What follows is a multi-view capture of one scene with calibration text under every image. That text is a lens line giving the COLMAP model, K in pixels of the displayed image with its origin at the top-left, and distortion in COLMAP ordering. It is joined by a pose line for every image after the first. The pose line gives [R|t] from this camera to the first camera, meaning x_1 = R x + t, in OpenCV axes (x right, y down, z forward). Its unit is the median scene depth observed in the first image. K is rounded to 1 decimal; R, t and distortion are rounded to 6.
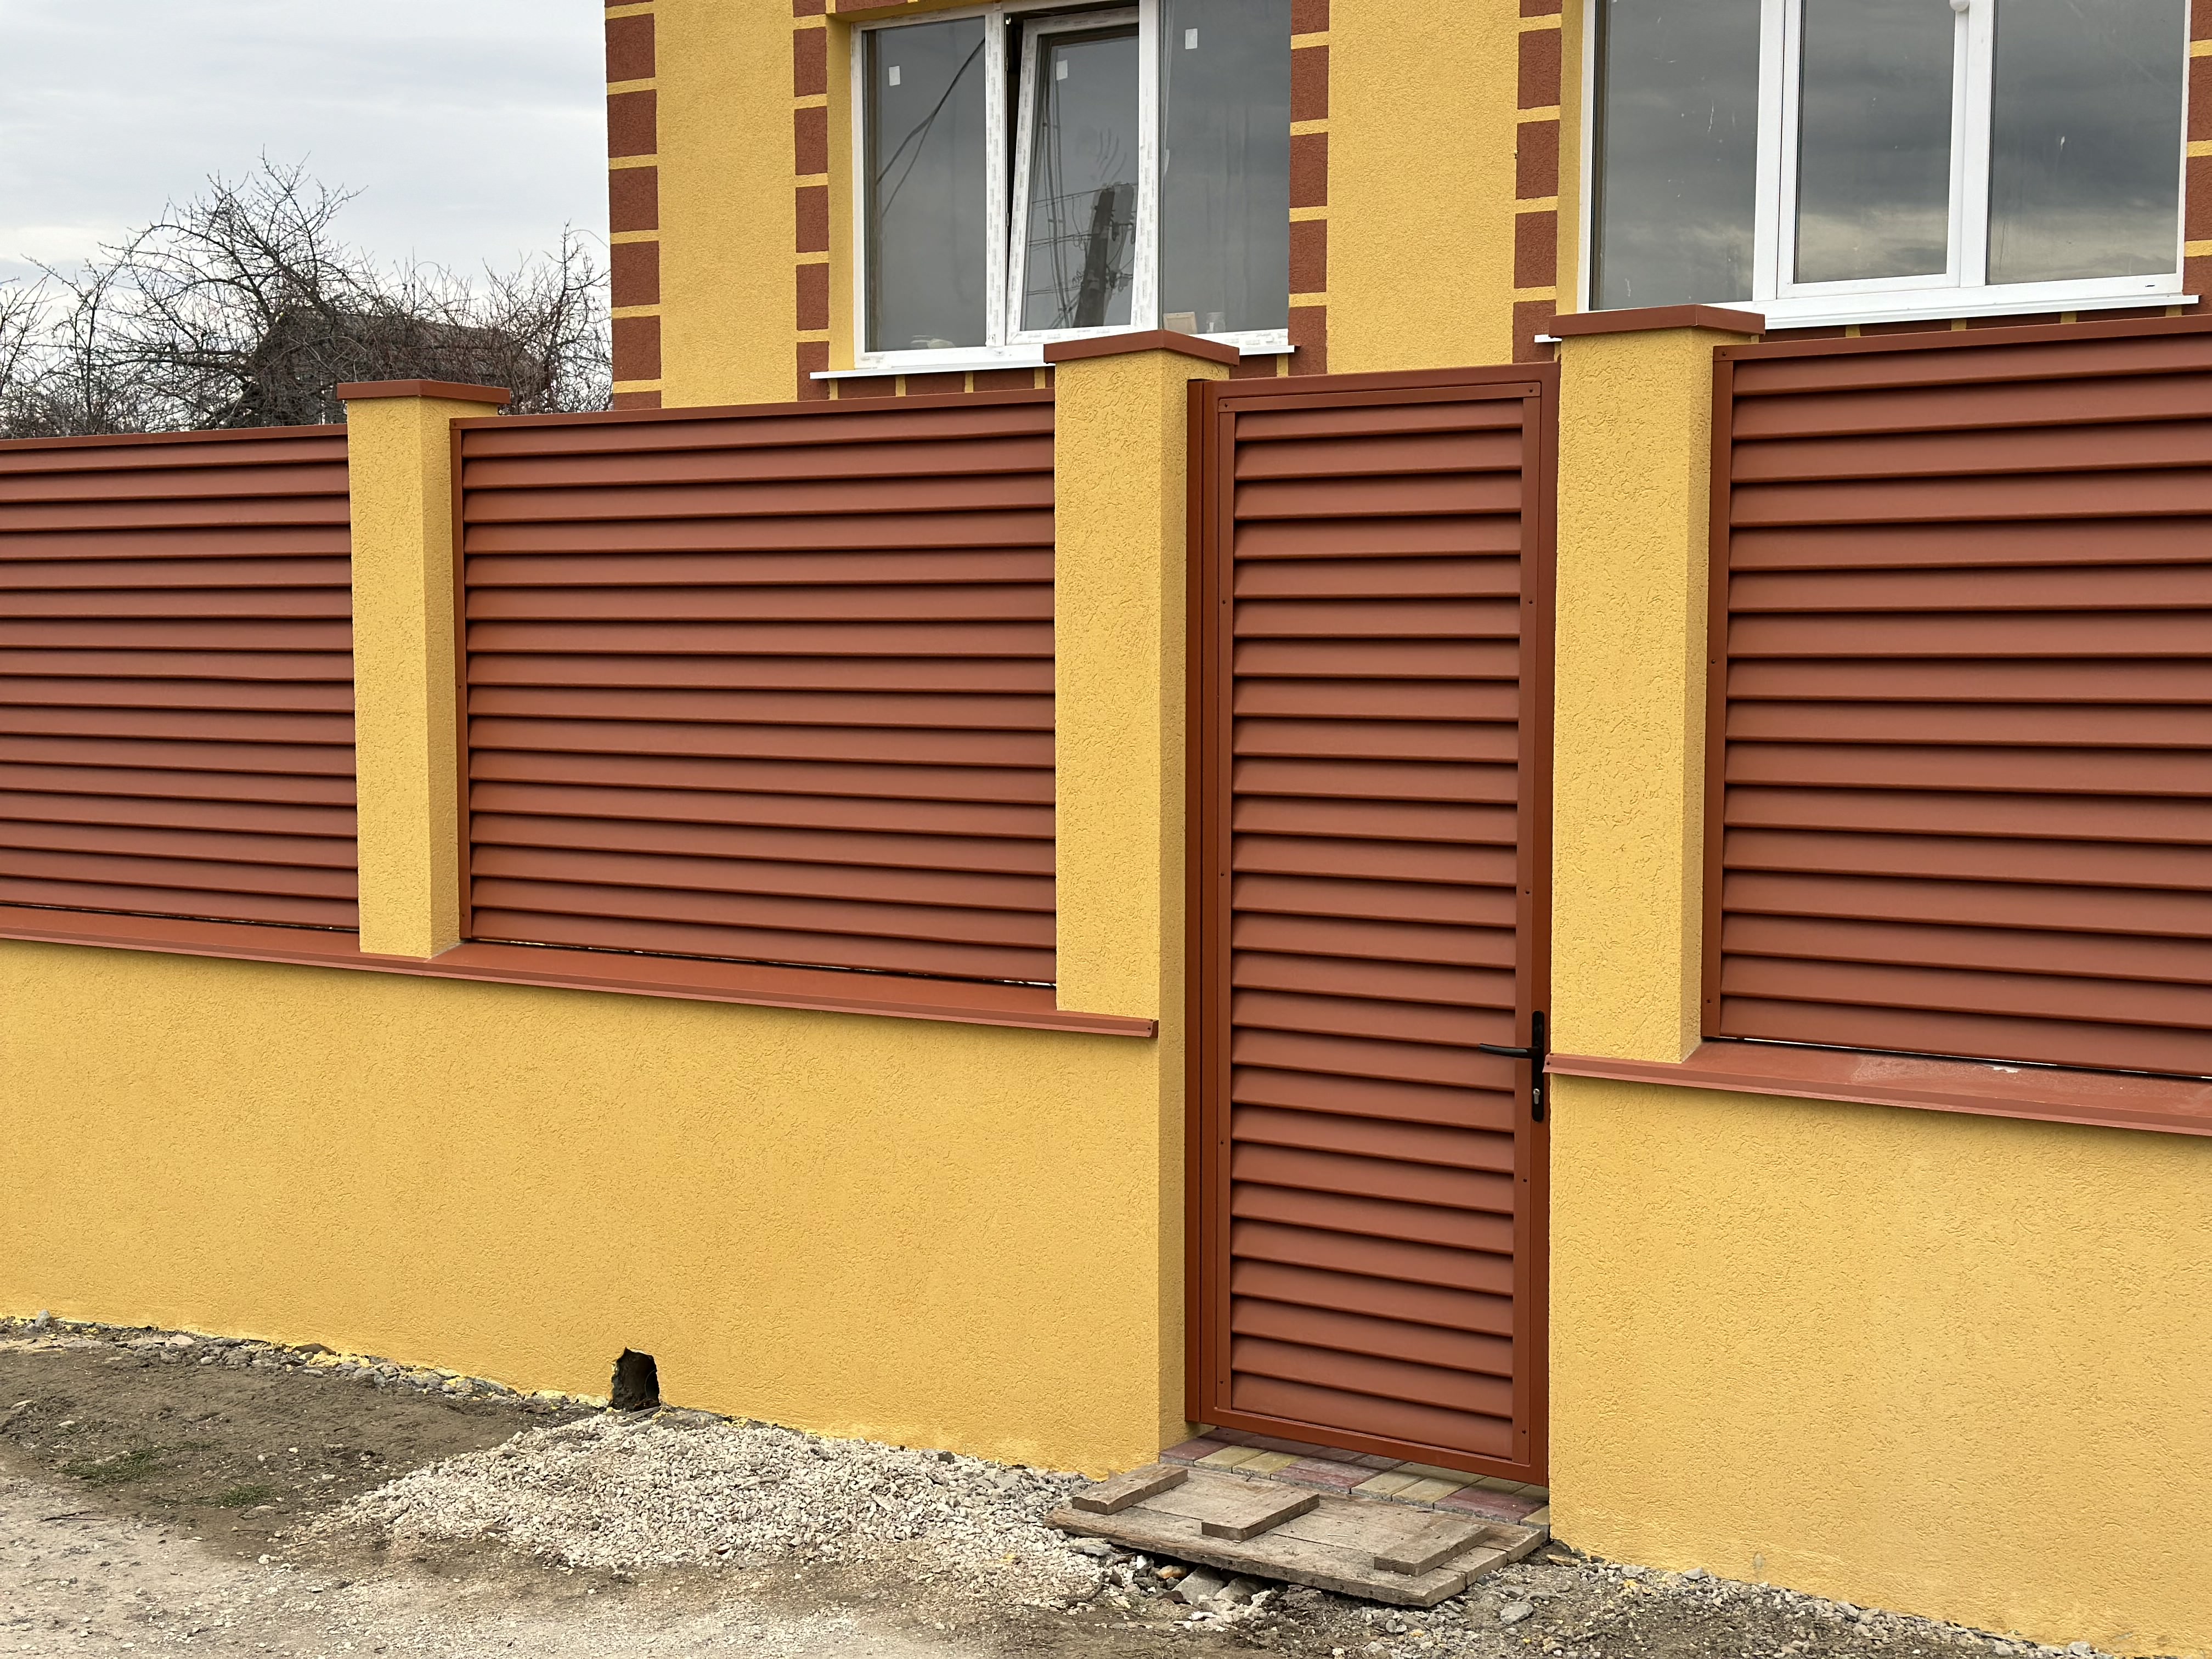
lens RADIAL K [[3111.5, 0, 1106.0], [0, 3111.5, 829.5], [0, 0, 1]] dist [0.160723, -0.389081]
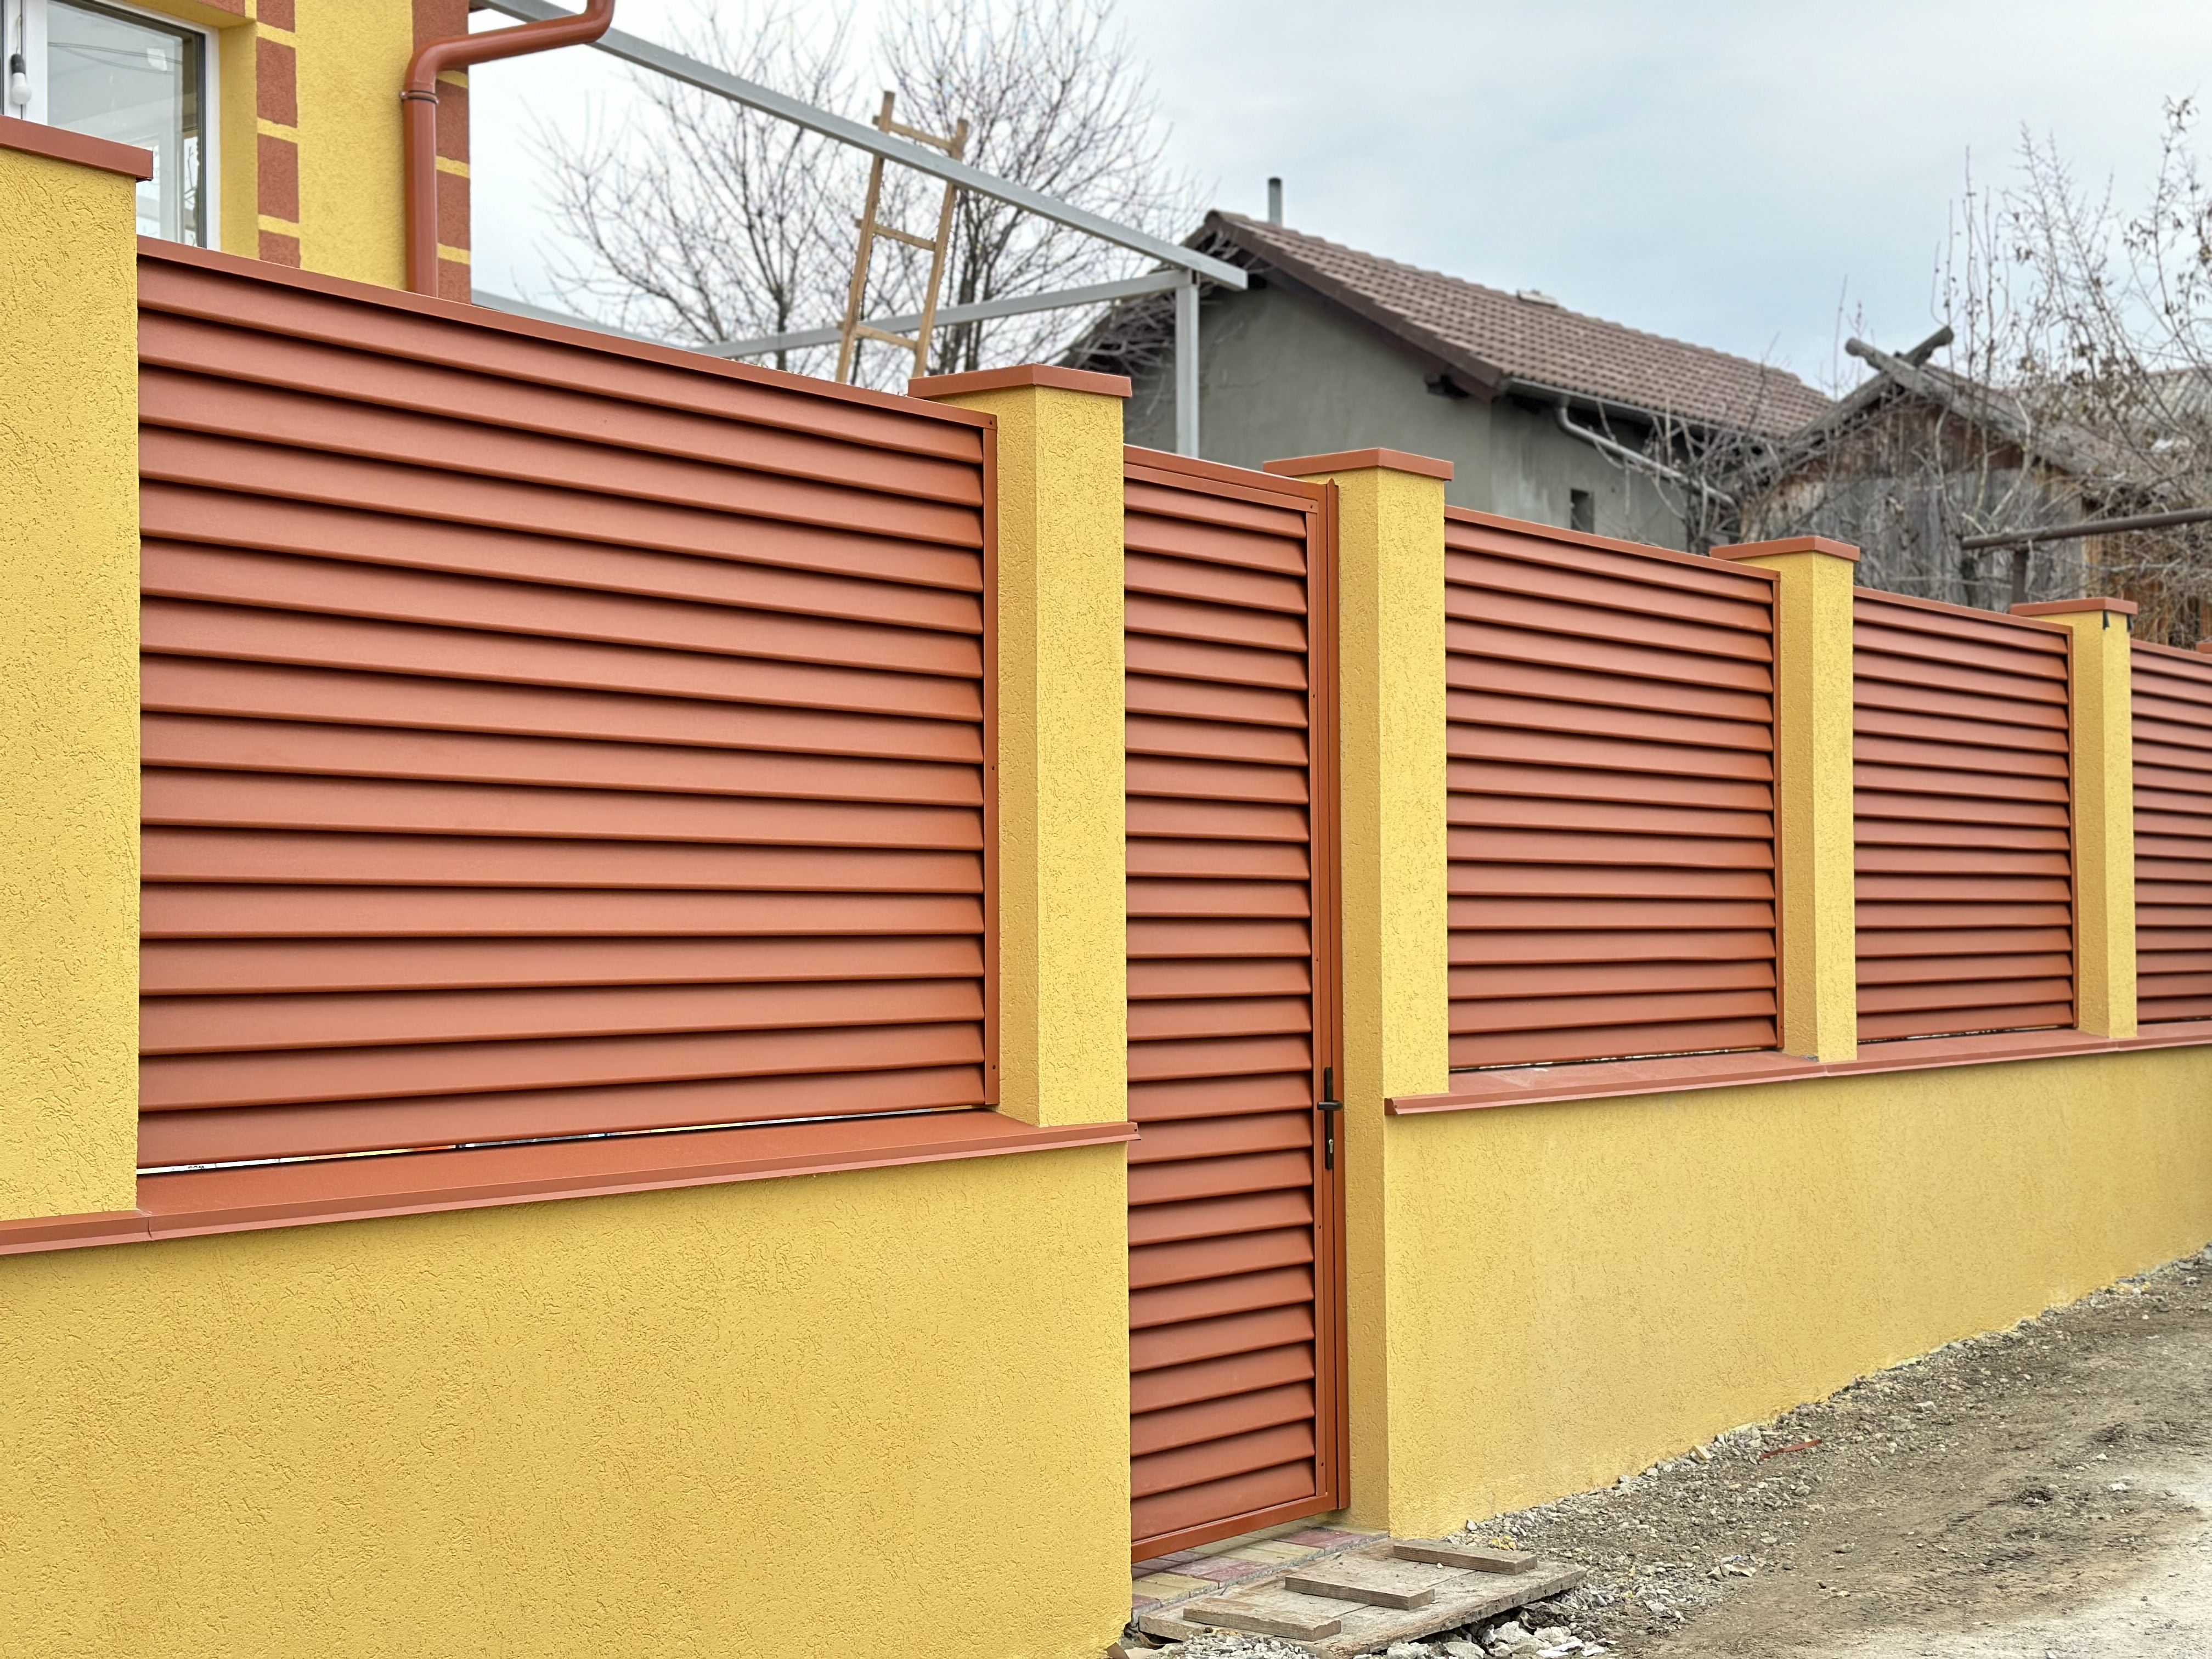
lens RADIAL K [[3111.5, 0, 1106.0], [0, 3111.5, 829.5], [0, 0, 1]] dist [0.160723, -0.389081]
pose [[0.034924, 0.034983, 0.998778, -0.952557], [0.070663, 0.996799, -0.037385, 0.010119], [-0.996889, 0.071882, 0.032340, 1.026949]]
